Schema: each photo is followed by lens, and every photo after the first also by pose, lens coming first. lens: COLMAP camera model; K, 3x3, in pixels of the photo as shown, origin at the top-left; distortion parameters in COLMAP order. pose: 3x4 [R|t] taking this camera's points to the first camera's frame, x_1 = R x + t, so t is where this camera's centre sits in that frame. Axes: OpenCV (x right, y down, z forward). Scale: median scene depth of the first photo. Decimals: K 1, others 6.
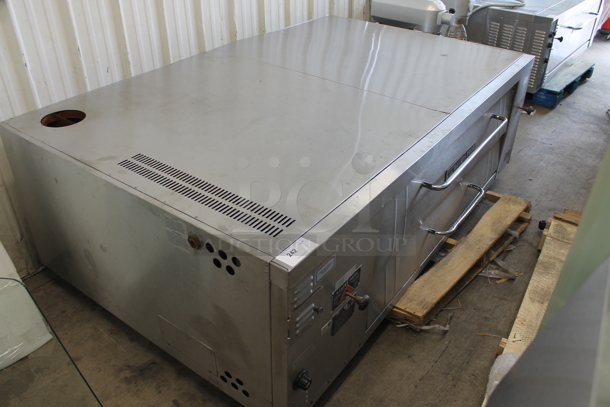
lens RADIAL K [[526.9, 0, 304.8], [0, 526.9, 204.0], [0, 0, 1]] dist [-0.008521, 0.005503]
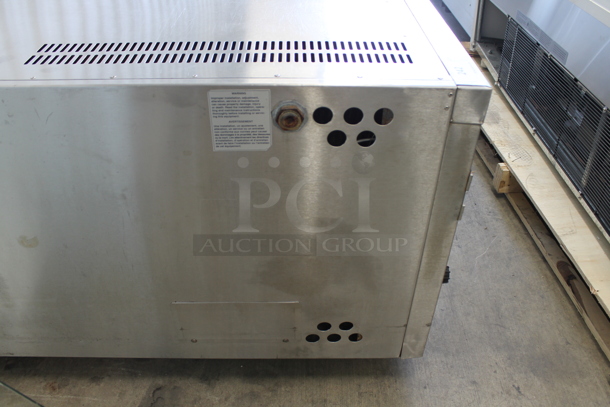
lens RADIAL K [[526.9, 0, 304.4], [0, 526.9, 202.4], [0, 0, 1]] dist [-0.008521, 0.005503]
pose [[0.807089, -0.364920, 0.464156, -0.424682], [0.332450, 0.930542, 0.153519, 0.064117], [-0.487939, 0.030406, 0.872348, 0.419604]]
